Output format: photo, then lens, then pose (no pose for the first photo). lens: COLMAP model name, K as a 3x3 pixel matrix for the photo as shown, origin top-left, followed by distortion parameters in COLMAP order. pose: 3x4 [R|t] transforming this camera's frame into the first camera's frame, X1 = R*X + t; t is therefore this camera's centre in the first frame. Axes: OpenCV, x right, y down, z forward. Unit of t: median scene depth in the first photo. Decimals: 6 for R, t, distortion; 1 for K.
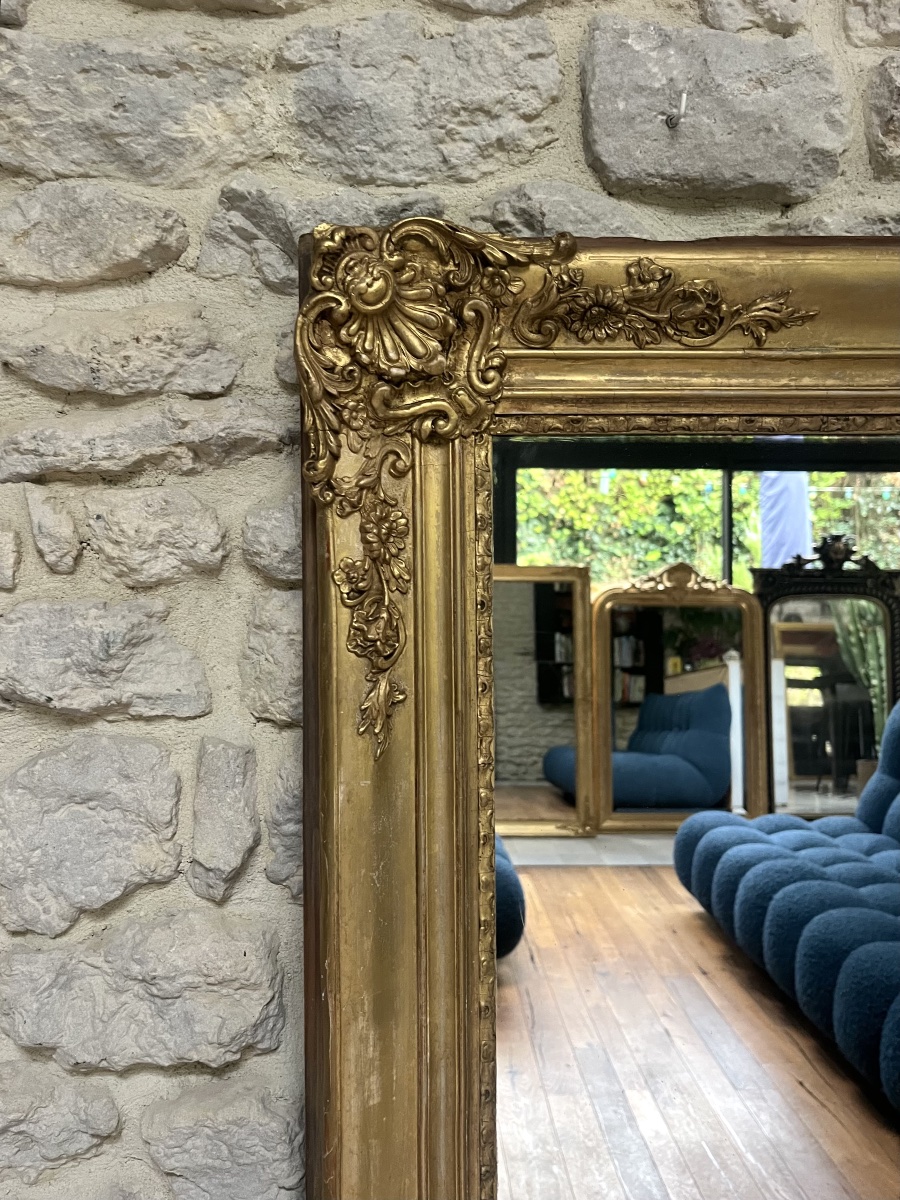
lens RADIAL K [[908.9, 0, 443.5], [0, 908.9, 577.6], [0, 0, 1]] dist [0.057869, -0.084491]
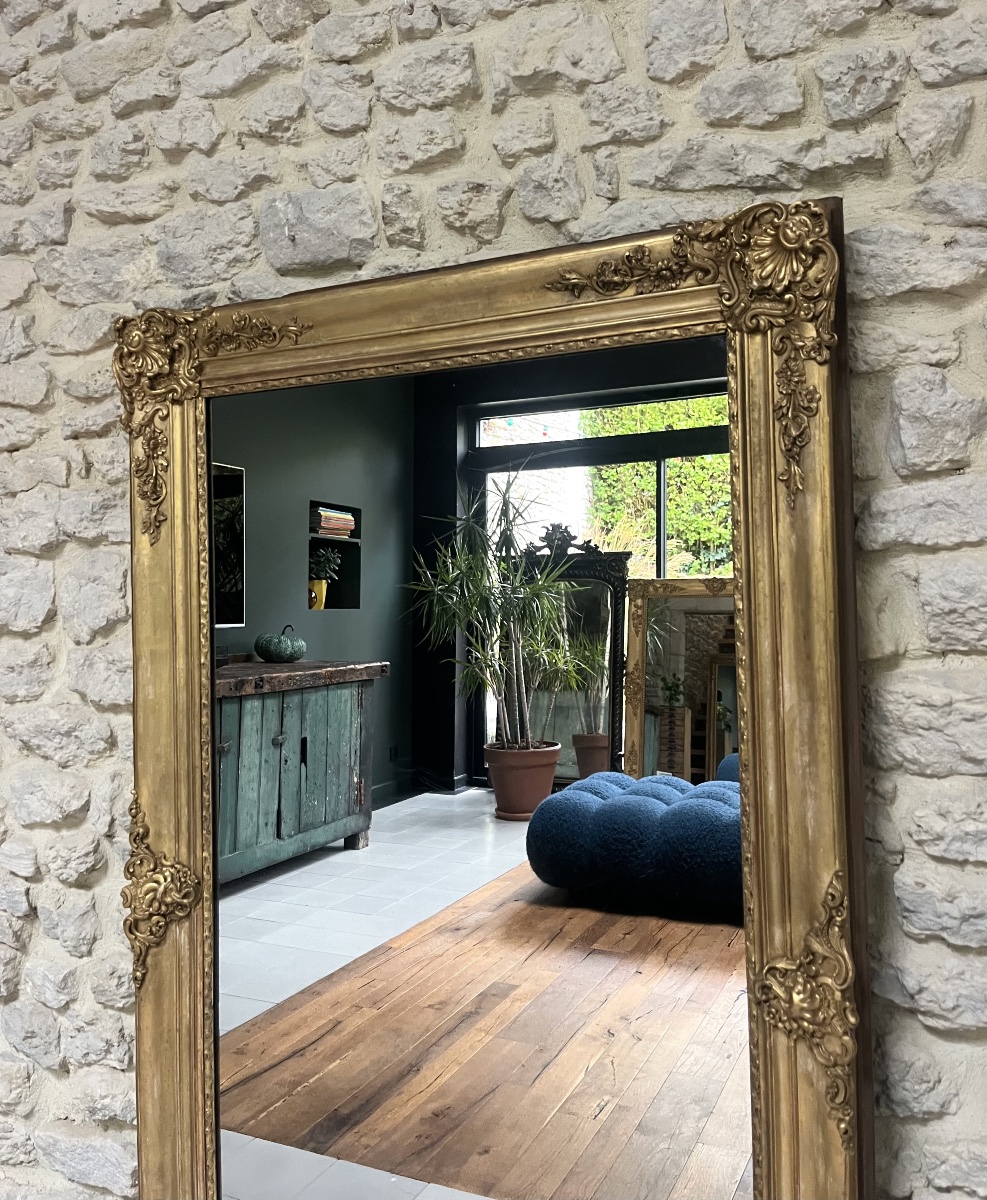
lens RADIAL K [[993.4, 0, 507.9], [0, 993.4, 548.5], [0, 0, 1]] dist [0.049396, -0.075219]
pose [[0.896327, -0.031376, -0.442283, 1.600850], [0.009922, 0.998663, -0.050739, 0.303592], [0.443283, 0.041090, 0.895439, -0.733555]]
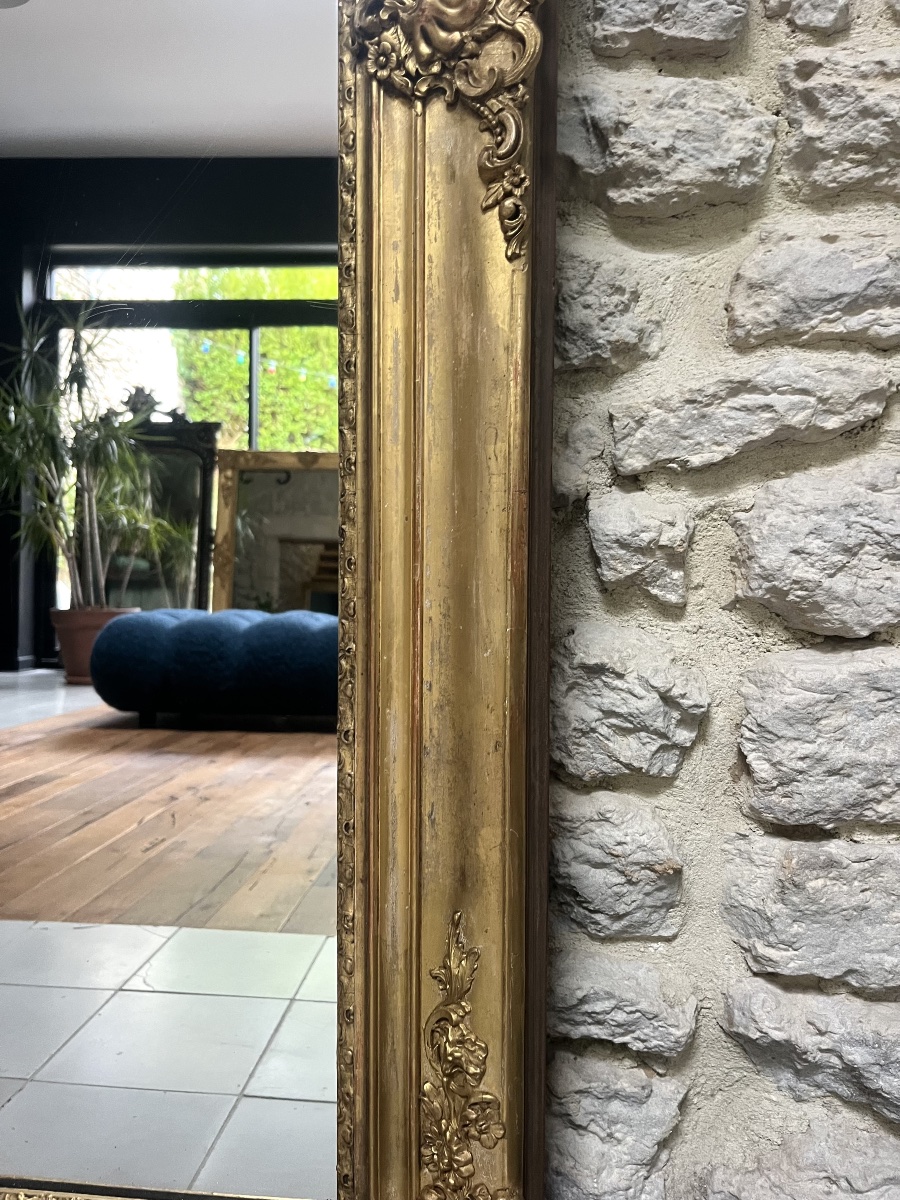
lens RADIAL K [[908.9, 0, 447.1], [0, 908.9, 598.8], [0, 0, 1]] dist [0.057869, -0.084491]
pose [[0.994766, 0.013937, -0.101221, 1.382240], [-0.011924, 0.999720, 0.020460, 1.426091], [0.101477, -0.019146, 0.994654, 0.161146]]
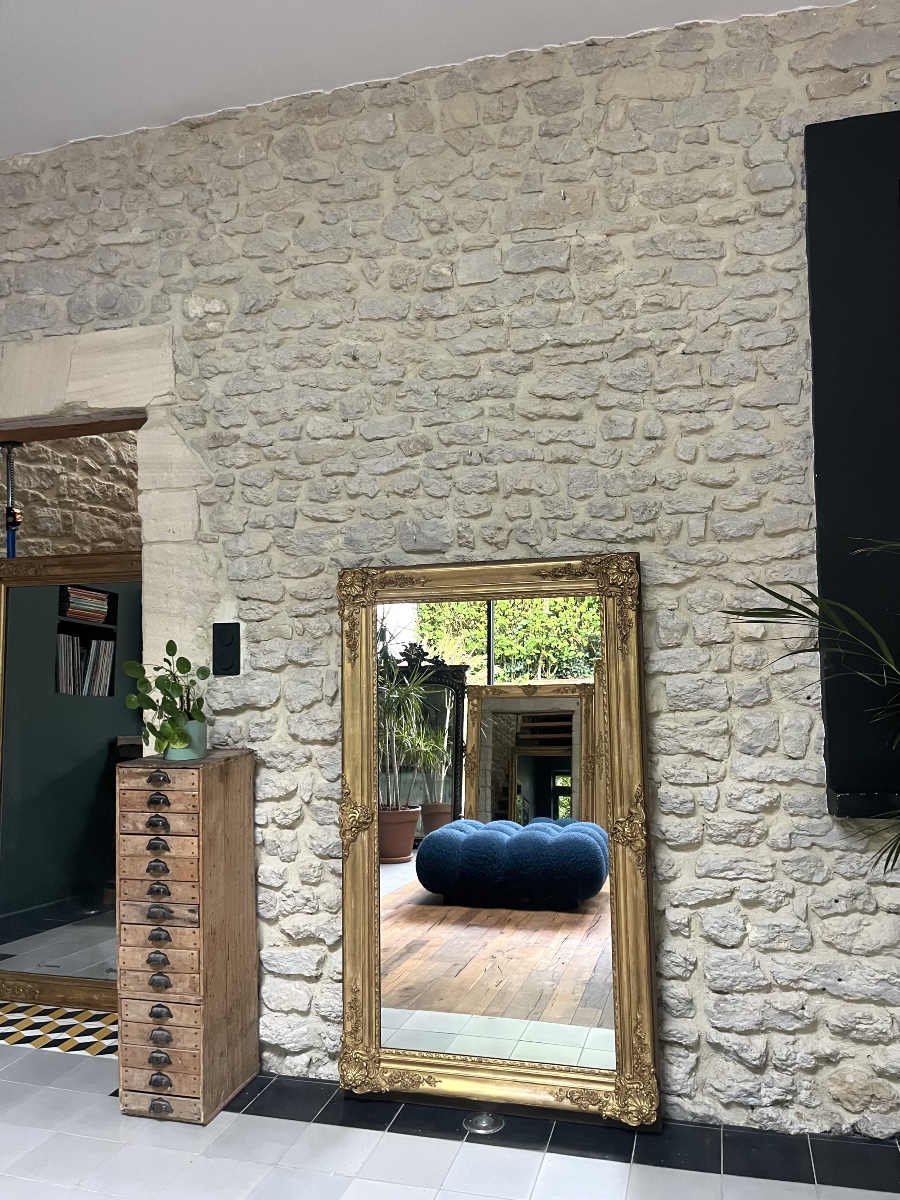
lens RADIAL K [[908.9, 0, 451.3], [0, 908.9, 602.4], [0, 0, 1]] dist [0.057869, -0.084491]
pose [[0.954139, -0.039367, -0.296765, 1.807145], [0.007070, 0.994003, -0.109127, 0.355463], [0.299281, 0.102024, 0.948695, -3.402584]]
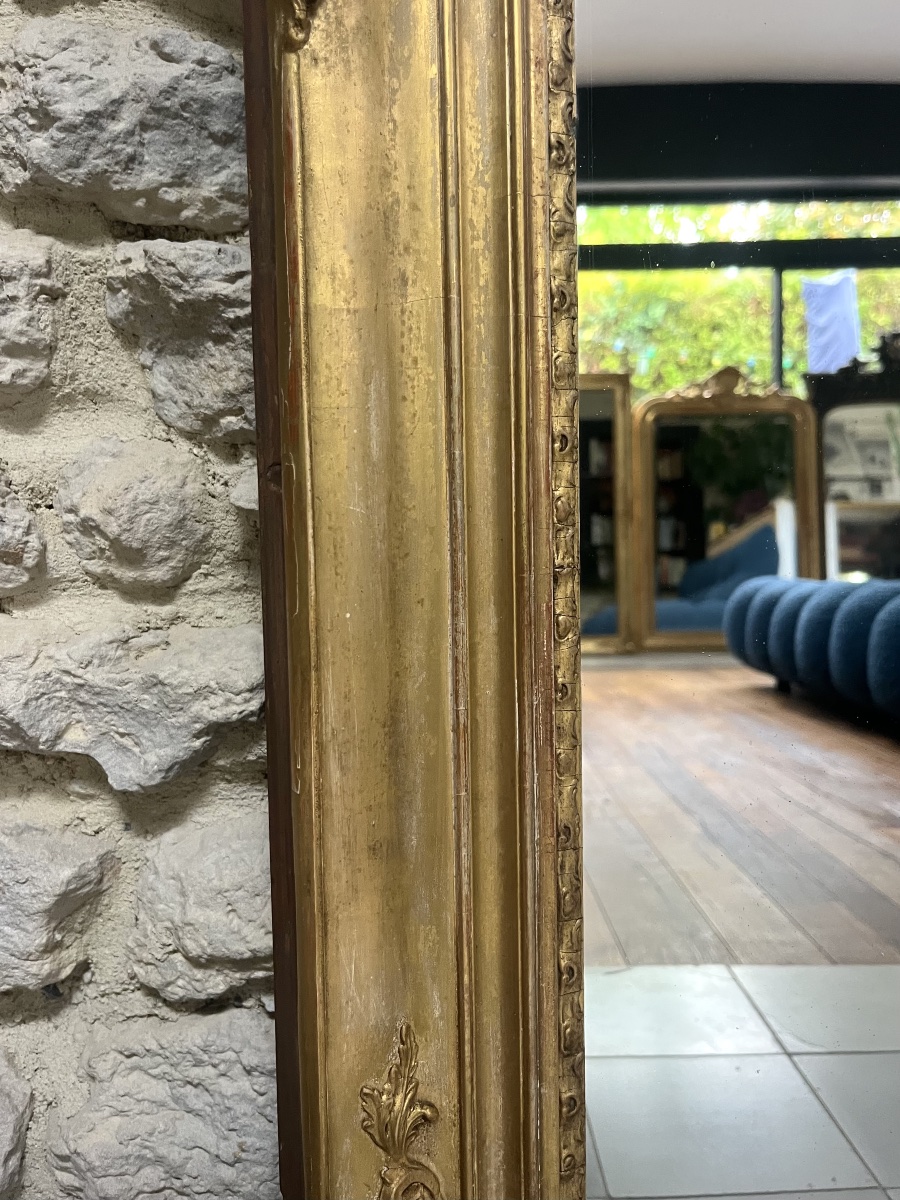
lens RADIAL K [[932.3, 0, 449.7], [0, 932.3, 595.5], [0, 0, 1]] dist [0.035246, -0.021614]
pose [[0.999558, -0.016358, -0.024842, -0.009521], [0.017503, 0.998760, 0.046597, 1.417109], [0.024049, -0.047012, 0.998605, 0.376879]]
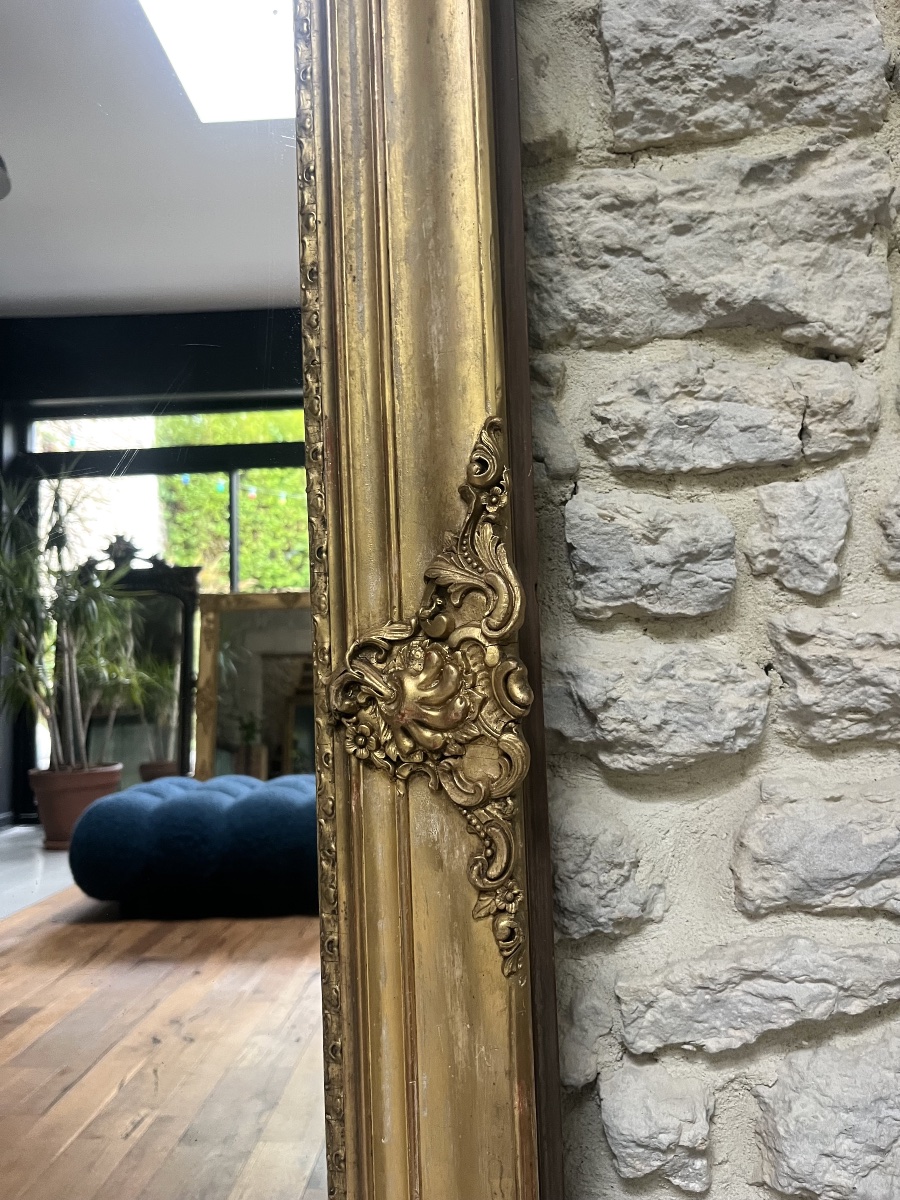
lens RADIAL K [[908.9, 0, 446.6], [0, 908.9, 598.4], [0, 0, 1]] dist [0.057869, -0.084491]
pose [[0.995755, -0.037651, -0.083994, 1.376996], [0.031566, 0.996859, -0.072635, 0.923944], [0.086465, 0.069676, 0.993815, 0.206848]]
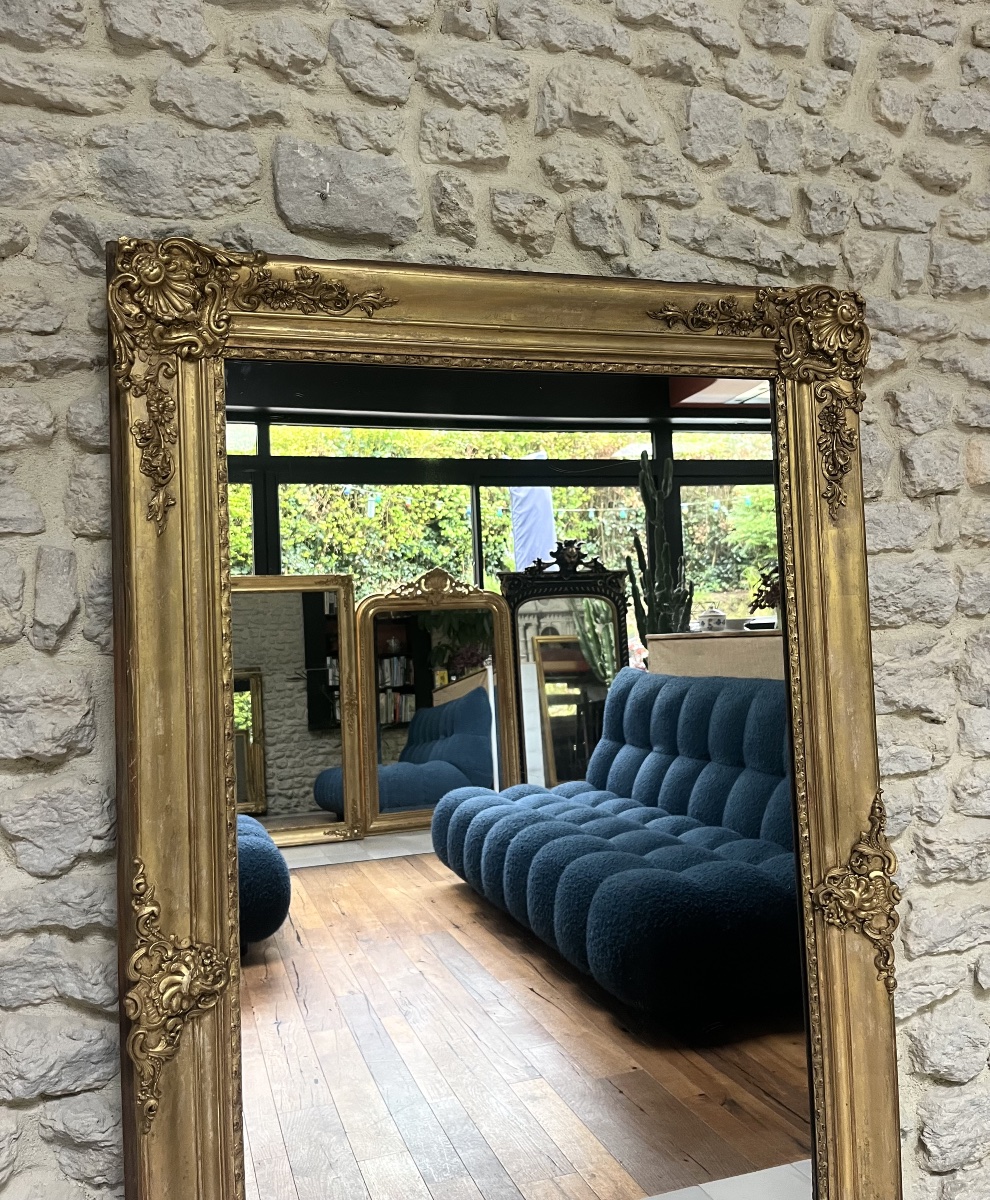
lens RADIAL K [[993.4, 0, 496.7], [0, 993.4, 542.3], [0, 0, 1]] dist [0.049396, -0.075219]
pose [[0.957863, -0.018143, 0.286652, -0.001502], [0.041437, 0.996292, -0.075405, 0.340222], [-0.284221, 0.084106, 0.955063, -0.903870]]
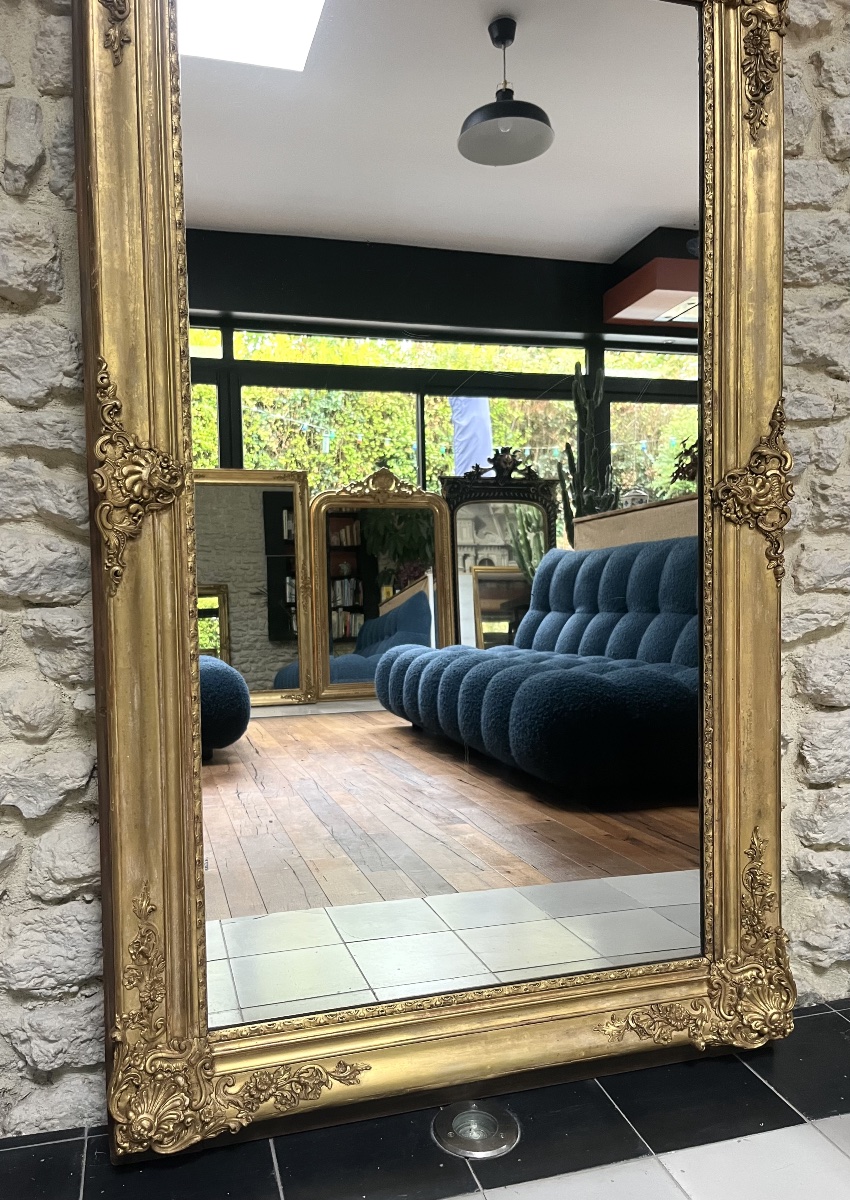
lens RADIAL K [[896.8, 0, 396.7], [0, 896.8, 613.8], [0, 0, 1]] dist [0.042860, -0.045311]
pose [[0.970835, -0.027293, 0.238191, 0.014969], [0.021110, 0.999372, 0.028471, 1.144427], [-0.238819, -0.022613, 0.970801, -0.871330]]
